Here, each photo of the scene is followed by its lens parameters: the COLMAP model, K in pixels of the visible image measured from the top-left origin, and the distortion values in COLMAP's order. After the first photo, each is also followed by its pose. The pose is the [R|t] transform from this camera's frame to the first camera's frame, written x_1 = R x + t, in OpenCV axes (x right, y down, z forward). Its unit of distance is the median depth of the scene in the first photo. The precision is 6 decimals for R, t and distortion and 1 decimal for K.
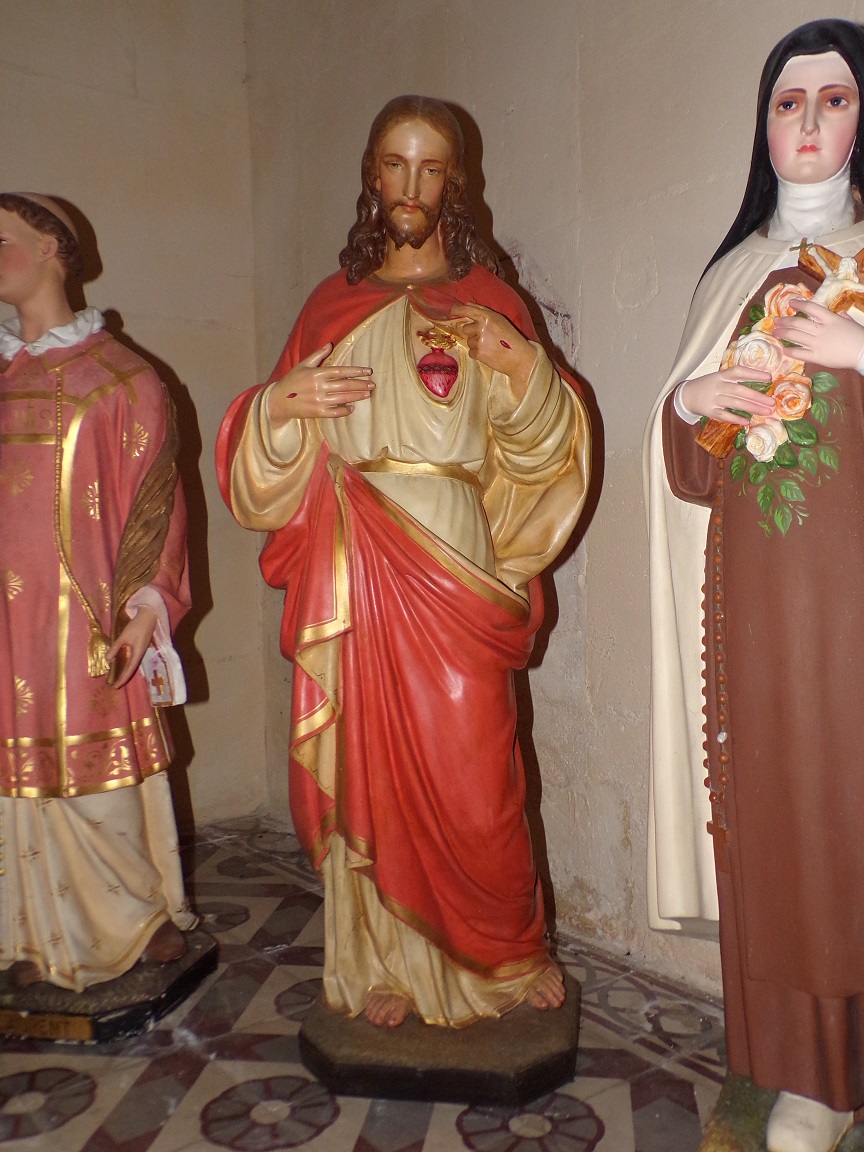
lens RADIAL K [[1096.5, 0, 449.1], [0, 1096.5, 581.6], [0, 0, 1]] dist [-0.006720, 0.076128]
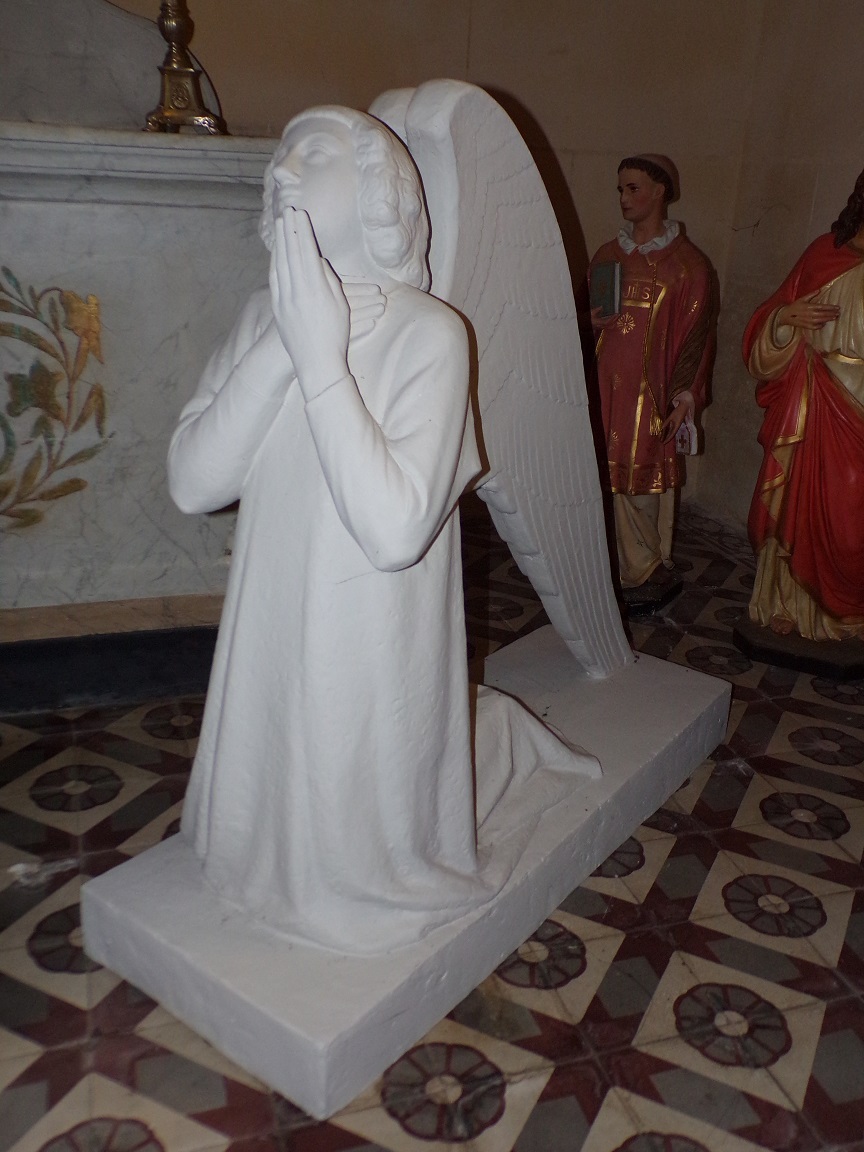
lens RADIAL K [[1096.5, 0, 449.1], [0, 1096.5, 581.6], [0, 0, 1]] dist [-0.006720, 0.076128]
pose [[0.944293, 0.176342, -0.277874, -0.092959], [-0.081794, 0.943590, 0.320854, -0.284817], [0.318780, -0.280252, 0.905449, -1.006783]]
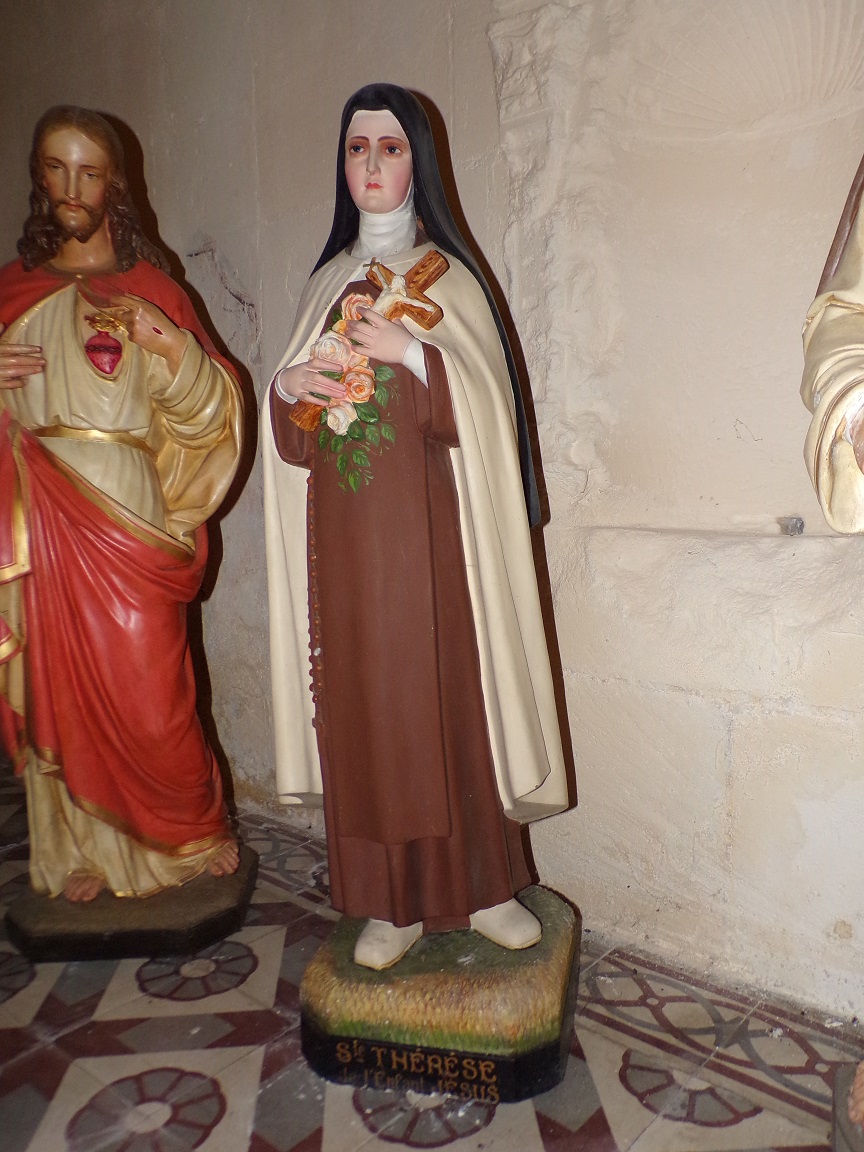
lens RADIAL K [[926.4, 0, 432.0], [0, 926.4, 576.0], [0, 0, 1]] dist [0.028649, 0.013046]
pose [[0.978454, -0.019286, 0.205562, 0.119924], [0.008131, 0.998455, 0.054972, -0.003358], [-0.206304, -0.052116, 0.977099, -0.059002]]
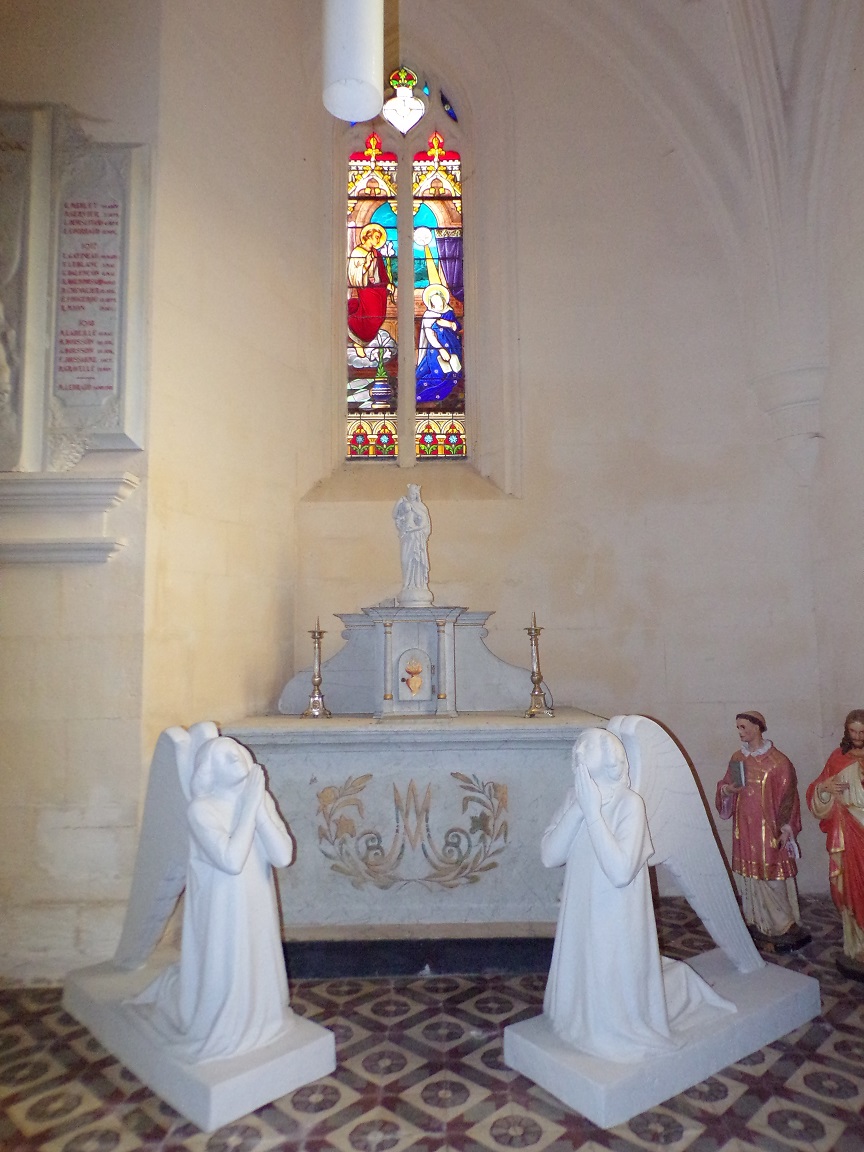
lens RADIAL K [[774.6, 0, 432.0], [0, 774.6, 576.0], [0, 0, 1]] dist [-0.008175, -0.002468]
pose [[0.790623, -0.059897, -0.609366, 0.462819], [-0.030950, 0.990022, -0.137469, -0.480246], [0.611520, 0.127547, 0.780881, -2.084153]]
